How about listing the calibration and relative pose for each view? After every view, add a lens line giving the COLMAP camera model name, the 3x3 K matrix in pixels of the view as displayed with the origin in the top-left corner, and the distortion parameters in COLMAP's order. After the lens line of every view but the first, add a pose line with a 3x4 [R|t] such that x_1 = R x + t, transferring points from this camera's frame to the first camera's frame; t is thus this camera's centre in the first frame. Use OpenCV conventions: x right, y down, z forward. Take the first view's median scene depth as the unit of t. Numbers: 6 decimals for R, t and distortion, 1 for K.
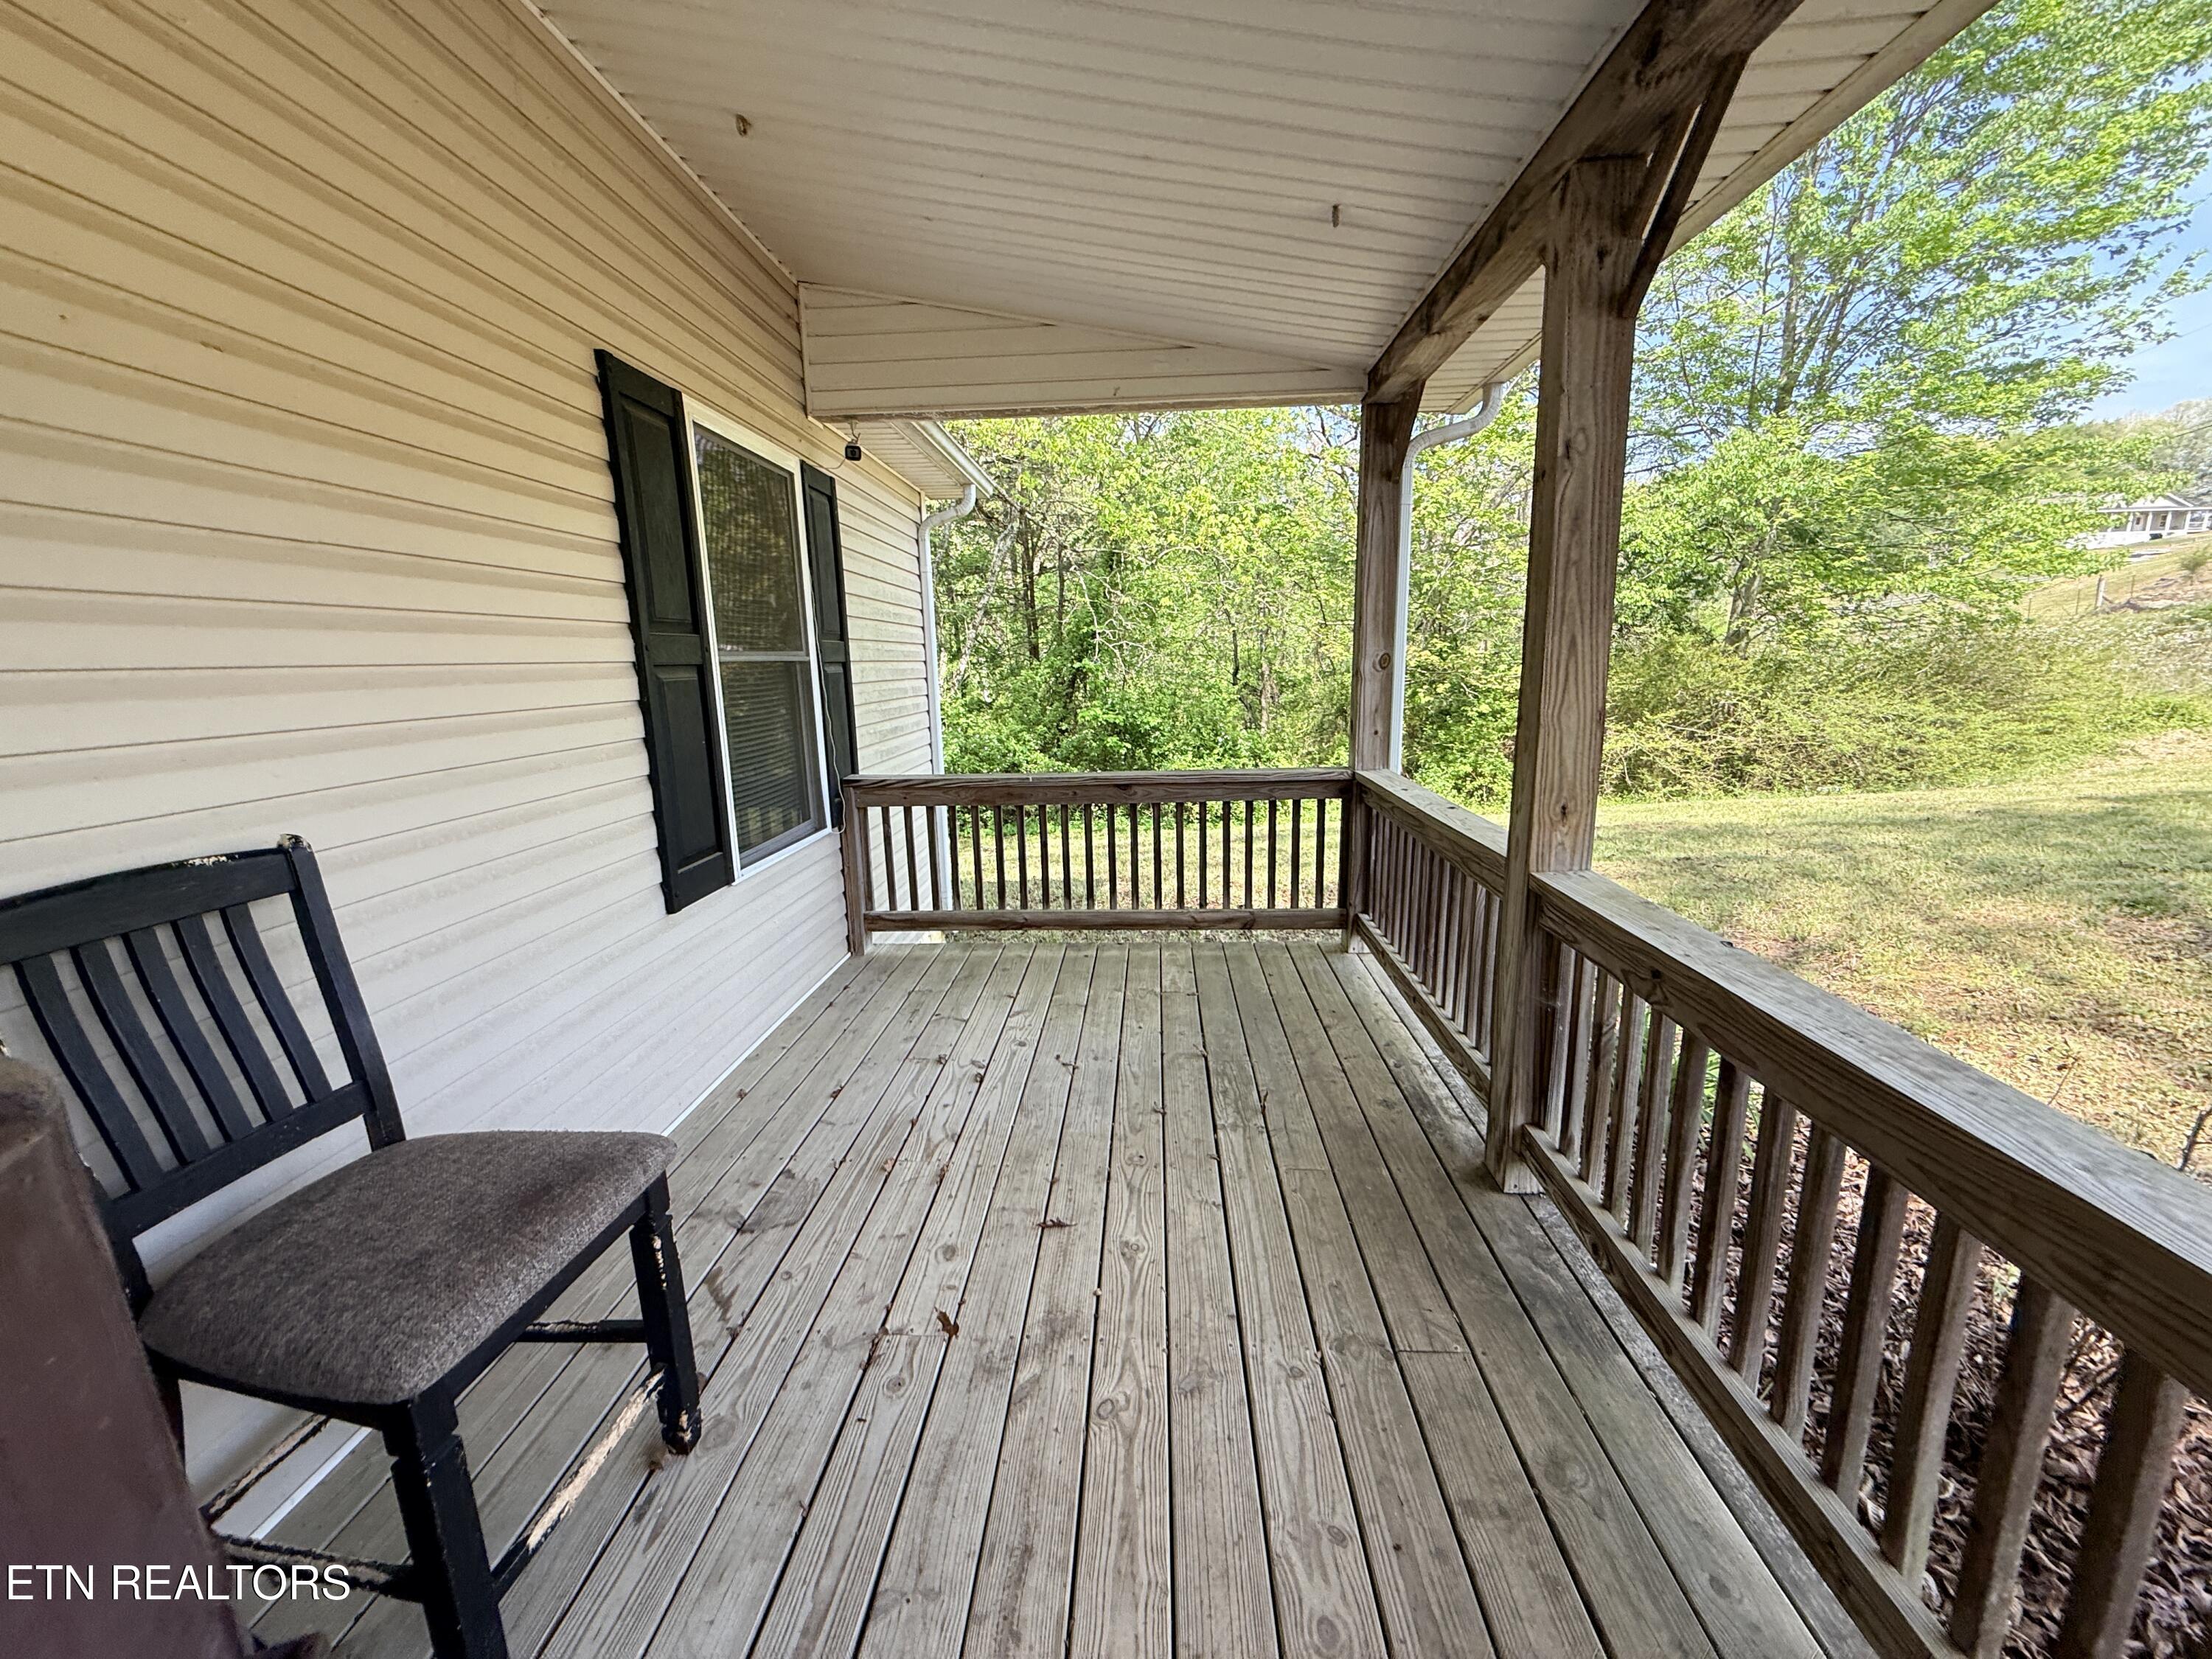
lens RADIAL K [[882.7, 0, 1104.8], [0, 882.7, 833.2], [0, 0, 1]] dist [-0.000110, -0.000152]
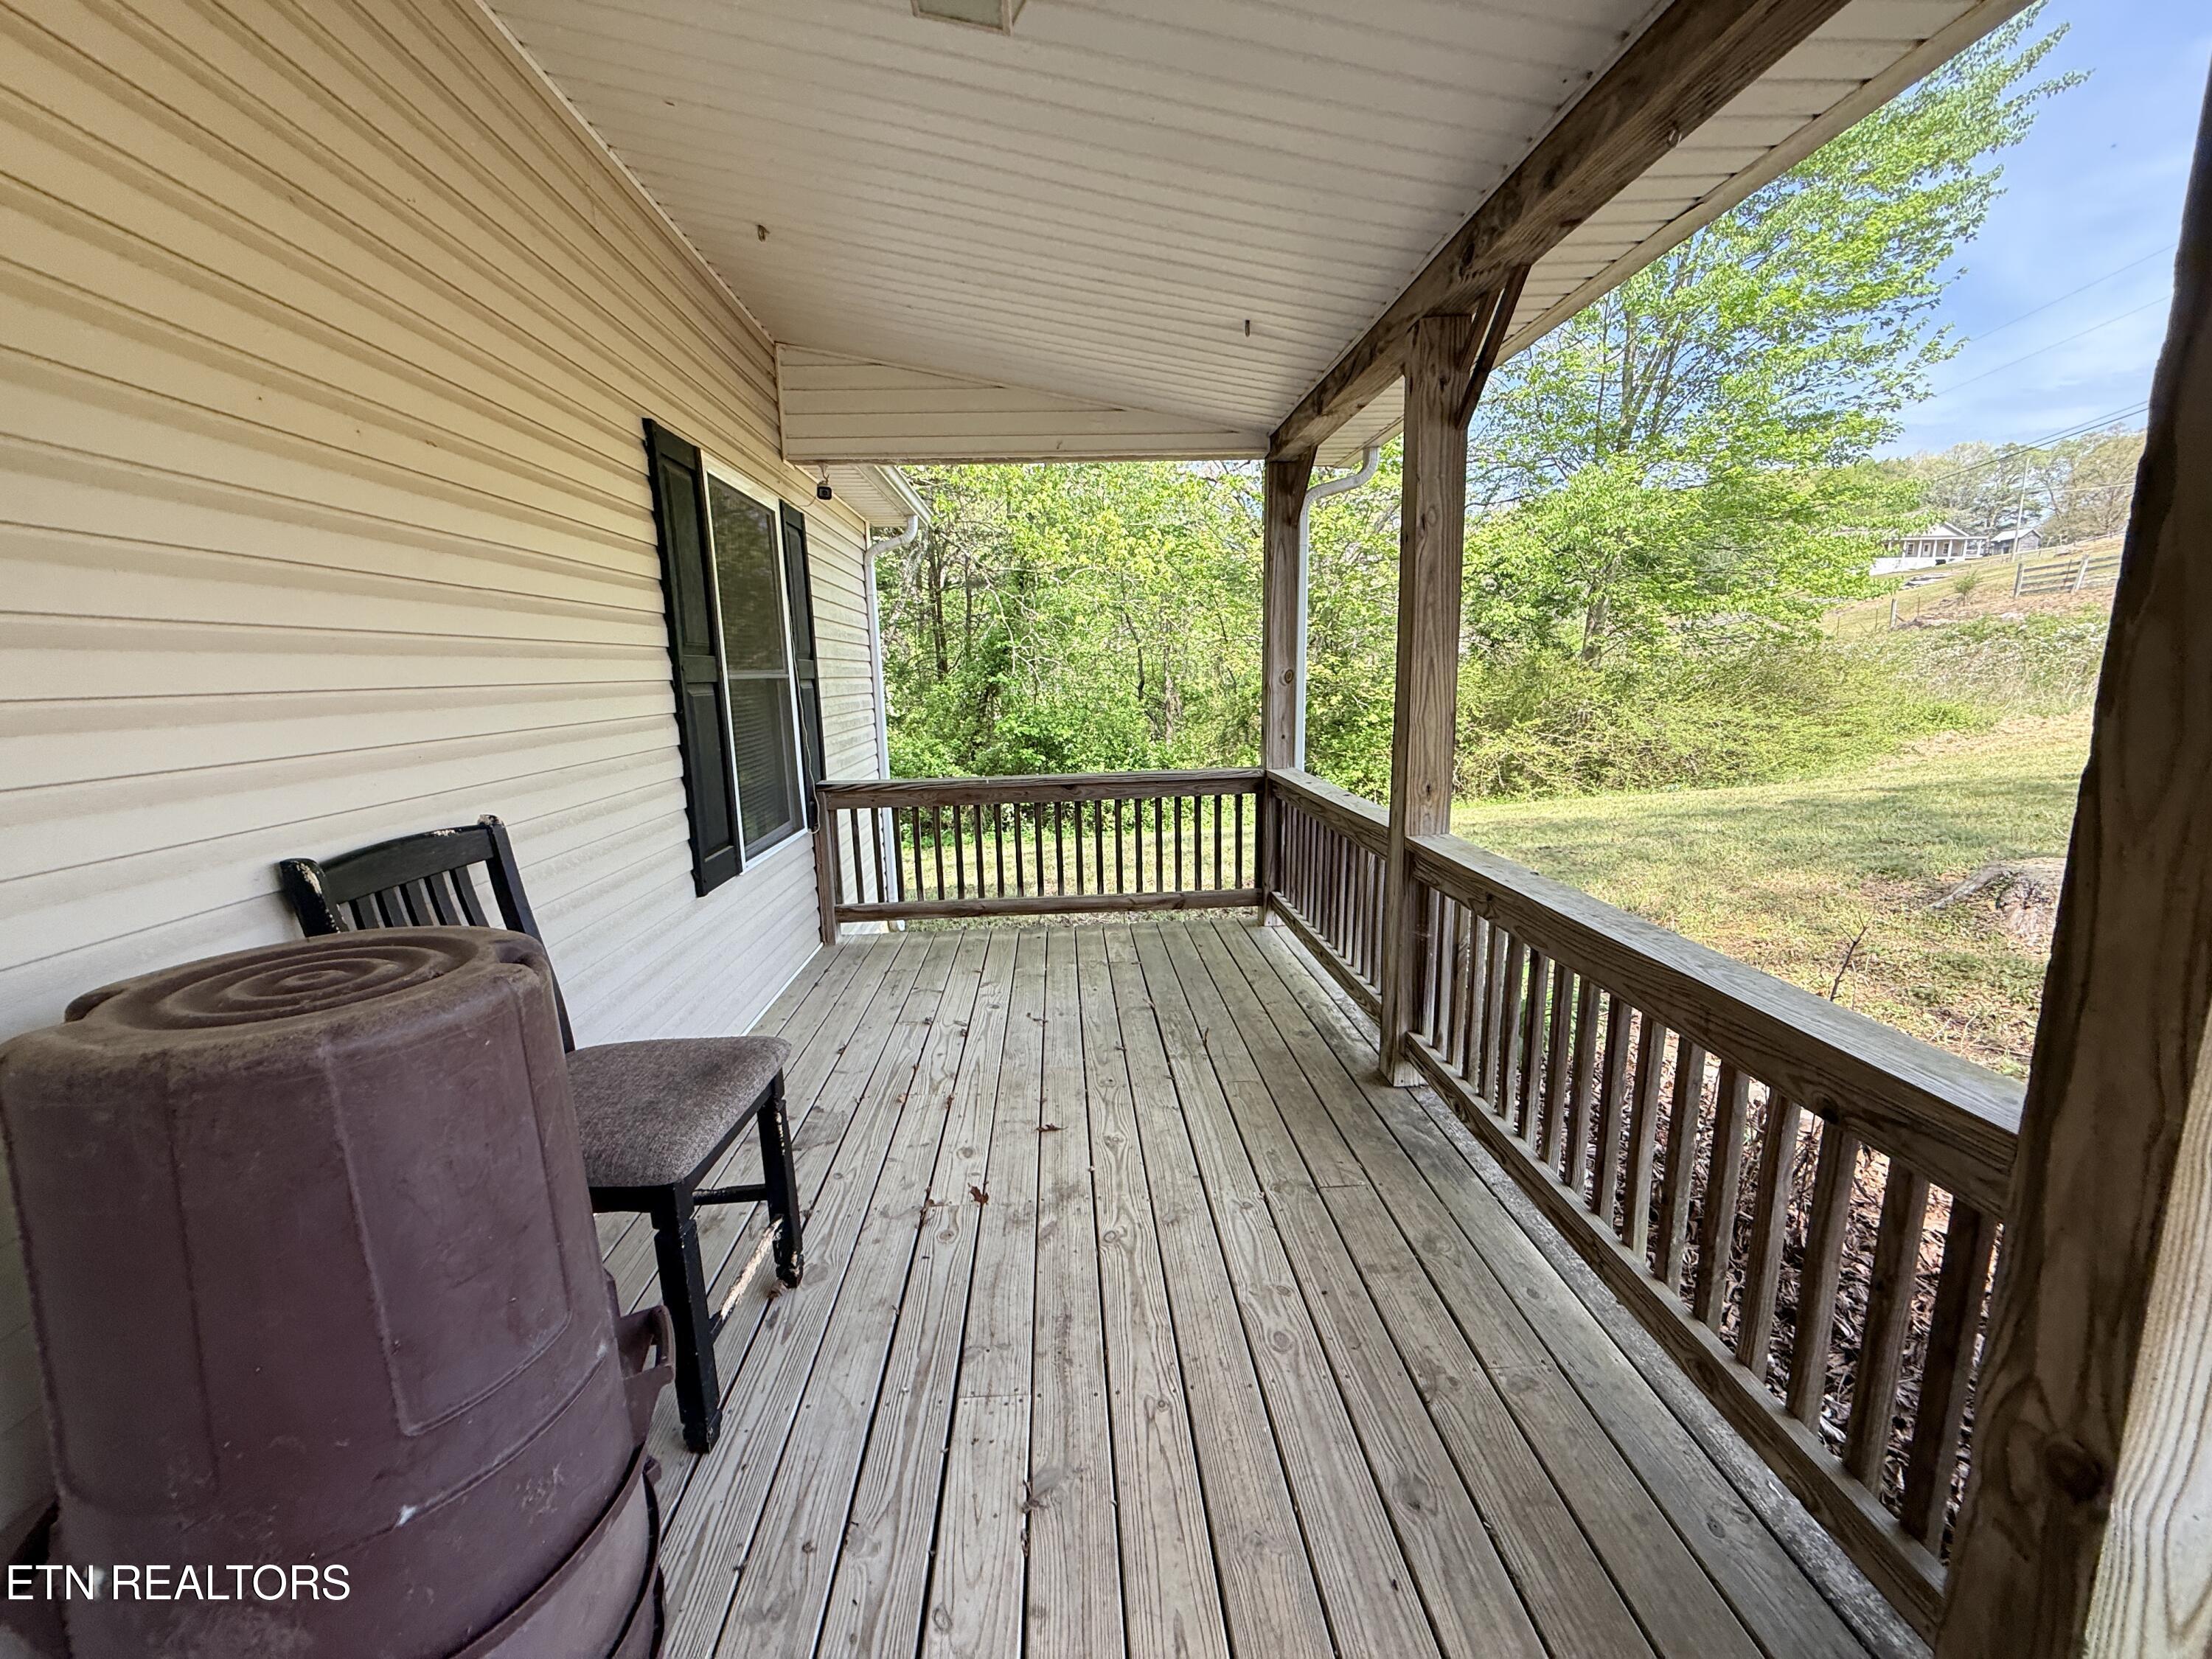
lens RADIAL K [[875.5, 0, 1104.5], [0, 875.5, 840.7], [0, 0, 1]] dist [0.001162, -0.000003]
pose [[0.994272, -0.023171, 0.104337, -0.065430], [0.023762, 0.999708, -0.004429, 0.028206], [-0.104204, 0.006883, 0.994532, -0.161583]]
